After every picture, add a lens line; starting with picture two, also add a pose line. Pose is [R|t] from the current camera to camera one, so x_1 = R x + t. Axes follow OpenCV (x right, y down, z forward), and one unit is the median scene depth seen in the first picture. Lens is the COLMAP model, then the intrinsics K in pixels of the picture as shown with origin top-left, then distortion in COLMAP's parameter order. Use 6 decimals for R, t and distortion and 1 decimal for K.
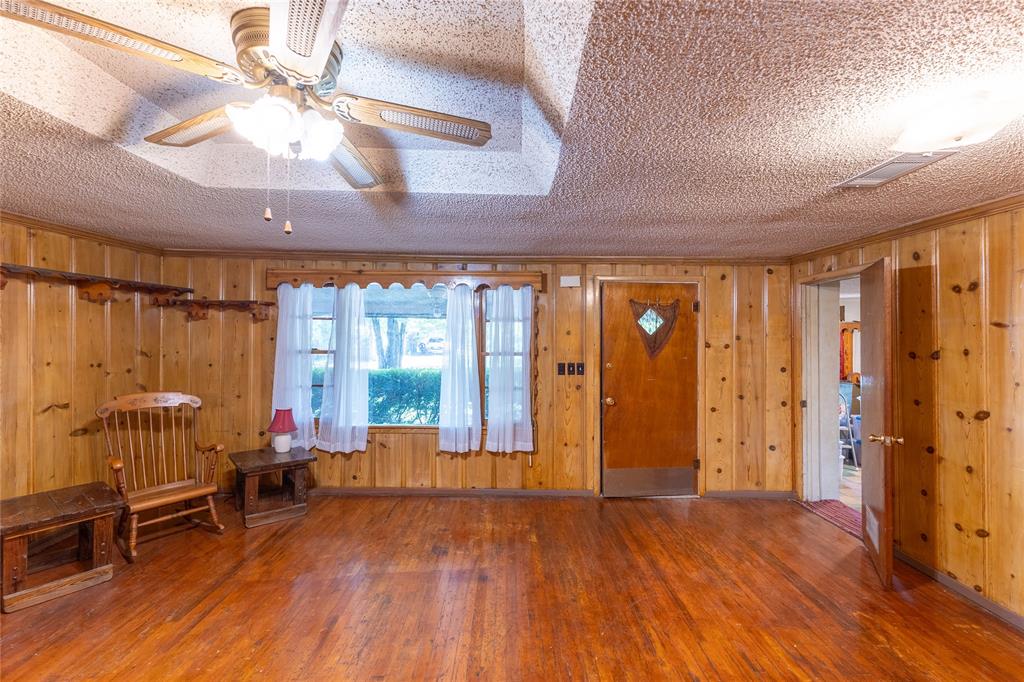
lens RADIAL K [[434.0, 0, 526.7], [0, 434.0, 339.2], [0, 0, 1]] dist [0.000646, -0.000051]
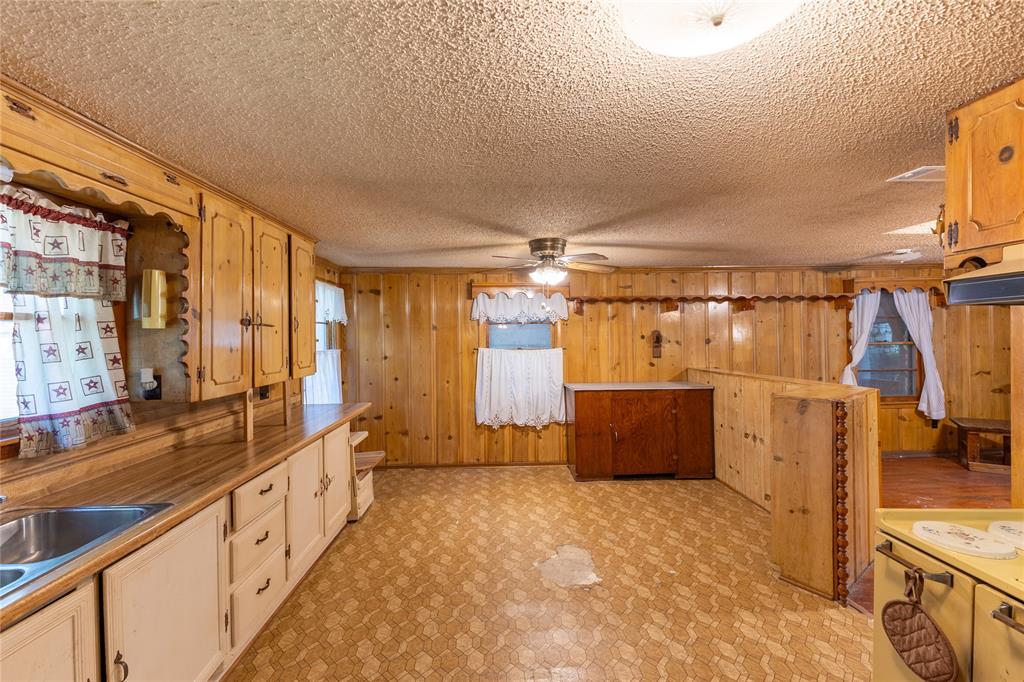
lens RADIAL K [[439.7, 0, 512.1], [0, 439.7, 335.9], [0, 0, 1]] dist [0.000716, -0.000126]
pose [[-0.002516, -0.011947, -0.999925, 0.552571], [0.011767, 0.999859, -0.011976, 0.014155], [0.999928, -0.011796, -0.002375, -0.728736]]
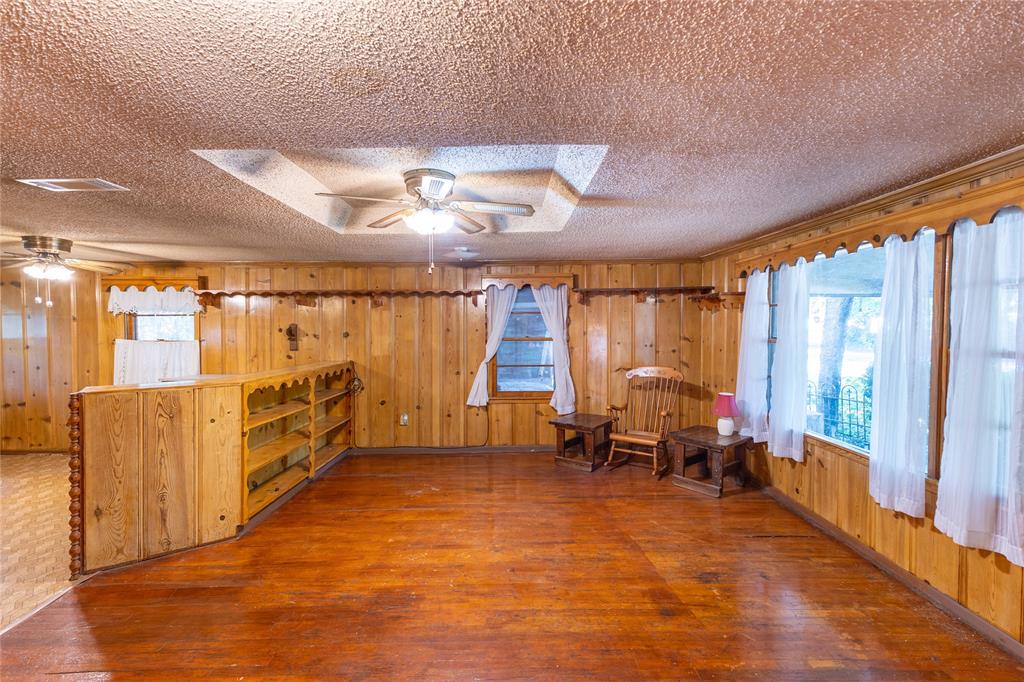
lens RADIAL K [[457.9, 0, 512.2], [0, 457.9, 336.4], [0, 0, 1]] dist [0.000602, 0.000168]
pose [[-0.030087, 0.011493, -0.999481, 0.628259], [0.000899, 0.999934, 0.011471, 0.009519], [0.999547, -0.000553, -0.030095, 0.588230]]
